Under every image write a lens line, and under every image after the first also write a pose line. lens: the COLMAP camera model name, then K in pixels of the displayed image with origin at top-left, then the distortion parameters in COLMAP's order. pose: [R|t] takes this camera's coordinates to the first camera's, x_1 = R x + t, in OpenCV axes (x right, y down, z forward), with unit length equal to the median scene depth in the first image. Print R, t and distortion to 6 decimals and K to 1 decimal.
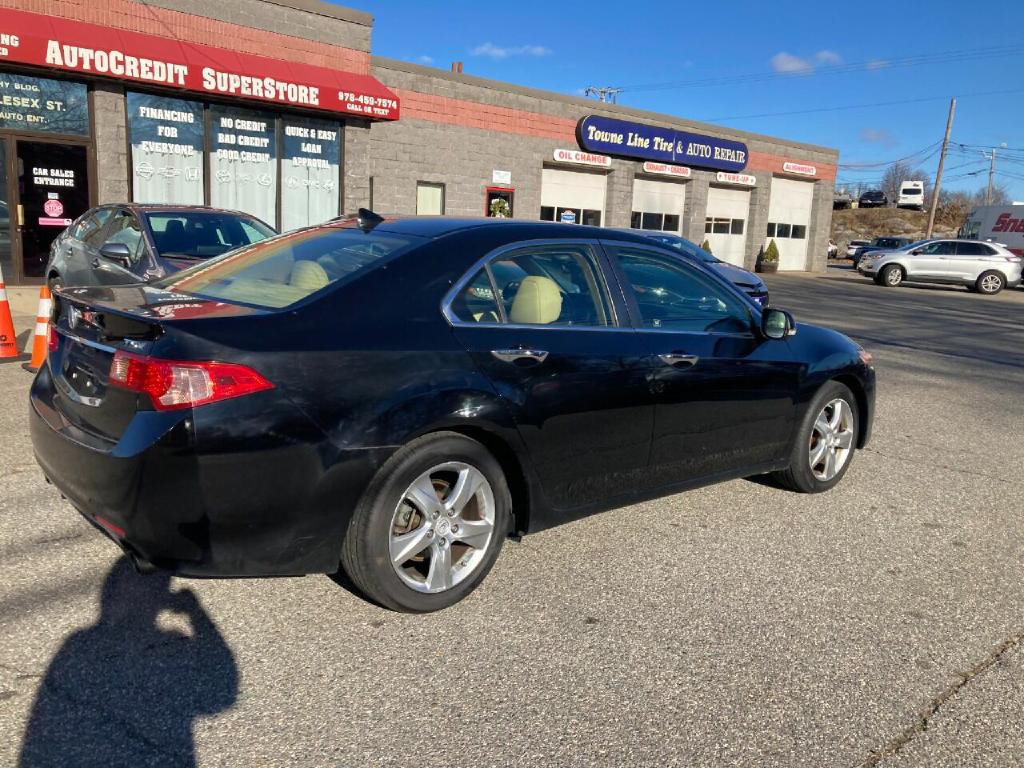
lens RADIAL K [[846.8, 0, 506.5], [0, 846.8, 379.7], [0, 0, 1]] dist [0.025083, -0.011563]
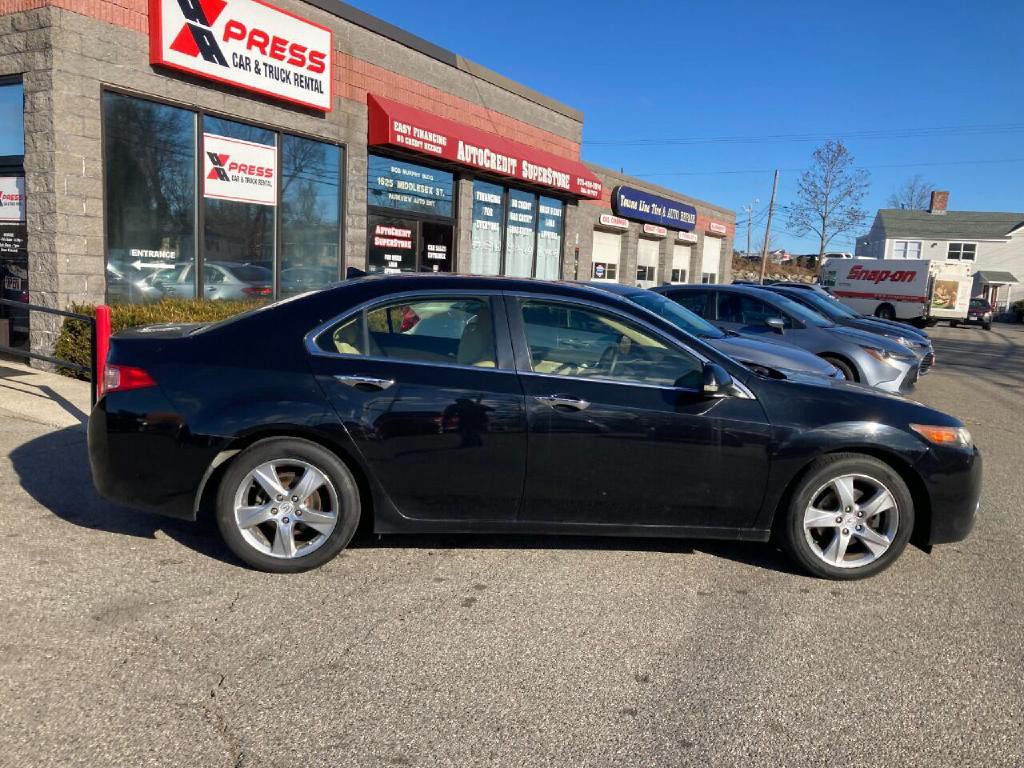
lens RADIAL K [[846.8, 0, 520.5], [0, 846.8, 389.2], [0, 0, 1]] dist [0.025083, -0.011563]
pose [[0.950337, -0.039927, 0.308650, -0.715712], [0.048919, 0.998572, -0.021447, -0.015490], [-0.307353, 0.035481, 0.950934, -0.128794]]
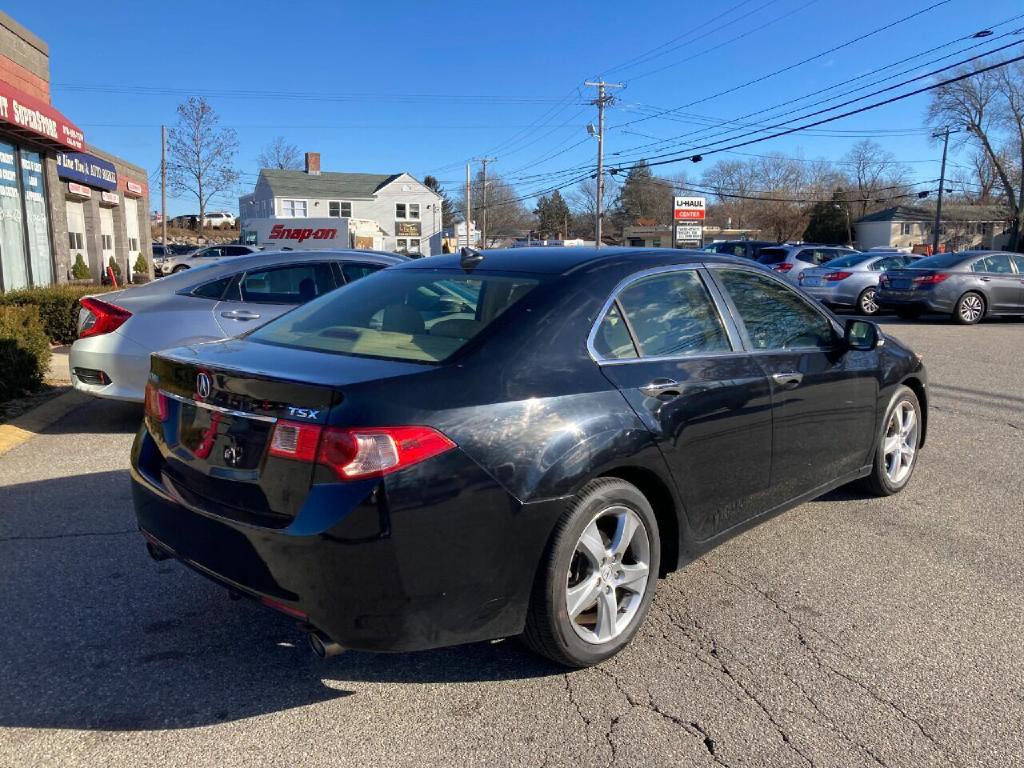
lens RADIAL K [[846.8, 0, 527.3], [0, 846.8, 373.8], [0, 0, 1]] dist [0.025083, -0.011563]
pose [[0.497263, -0.170594, 0.850663, -0.884872], [0.178415, 0.979630, 0.092163, -0.057189], [-0.849057, 0.105942, 0.517571, 0.070181]]
